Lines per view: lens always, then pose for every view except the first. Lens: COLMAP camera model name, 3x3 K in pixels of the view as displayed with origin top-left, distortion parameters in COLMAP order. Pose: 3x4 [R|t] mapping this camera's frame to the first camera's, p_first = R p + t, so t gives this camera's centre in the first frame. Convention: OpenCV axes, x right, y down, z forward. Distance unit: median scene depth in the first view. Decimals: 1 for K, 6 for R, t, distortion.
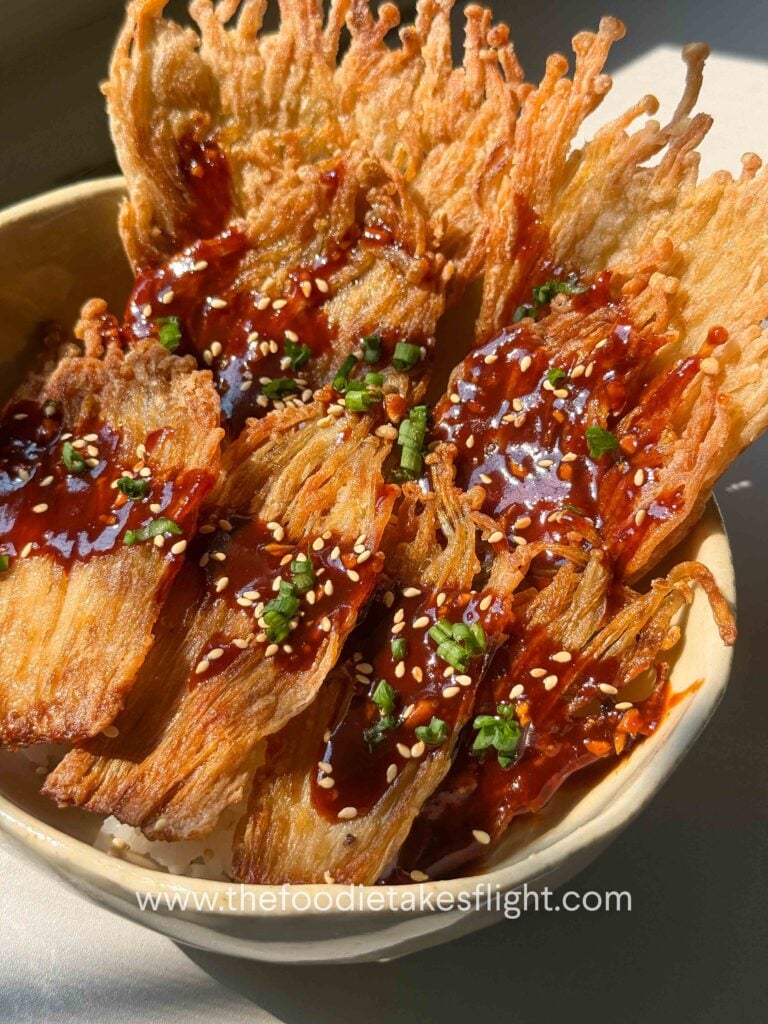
lens RADIAL K [[1430.5, 0, 395.8], [0, 1430.5, 513.6], [0, 0, 1]] dist [0.087643, -0.335110]
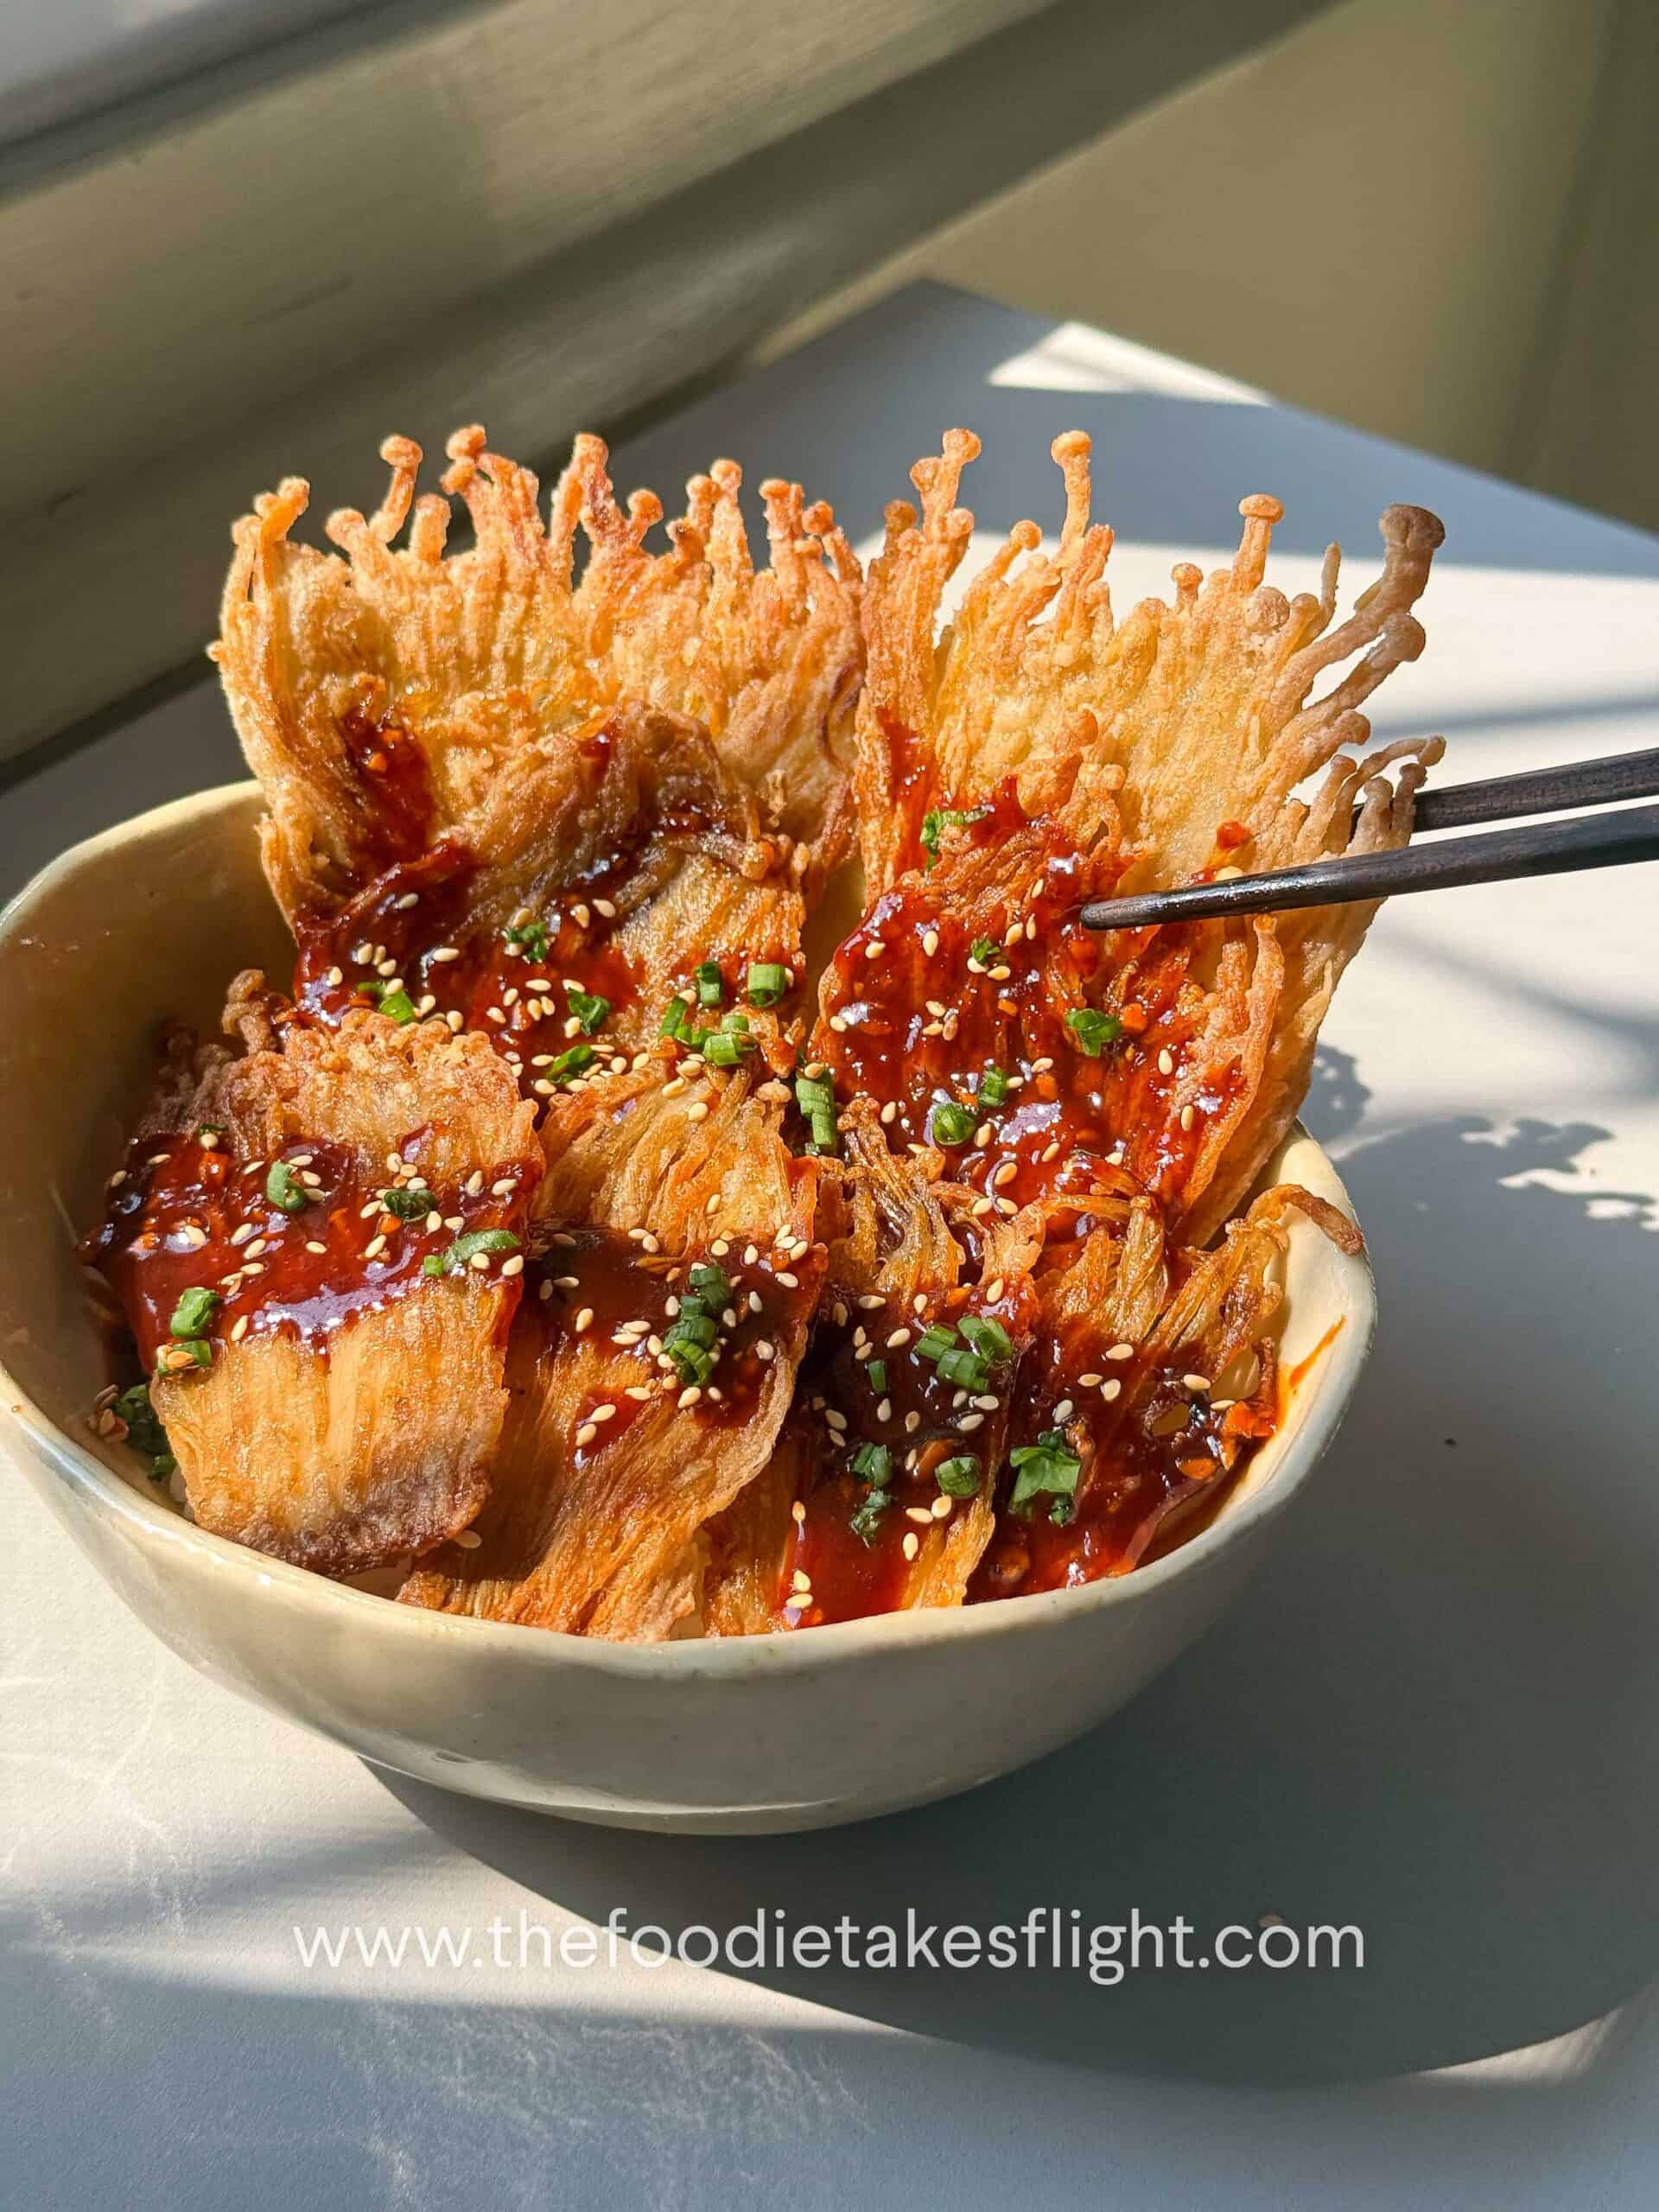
lens RADIAL K [[3059.3, 0, 839.5], [0, 3059.3, 1058.0], [0, 0, 1]] dist [0.095088, -0.379930]
pose [[0.966776, -0.118604, 0.226444, -0.268894], [0.167538, 0.963051, -0.210866, 0.212349], [-0.193068, 0.241798, 0.950925, -0.303506]]
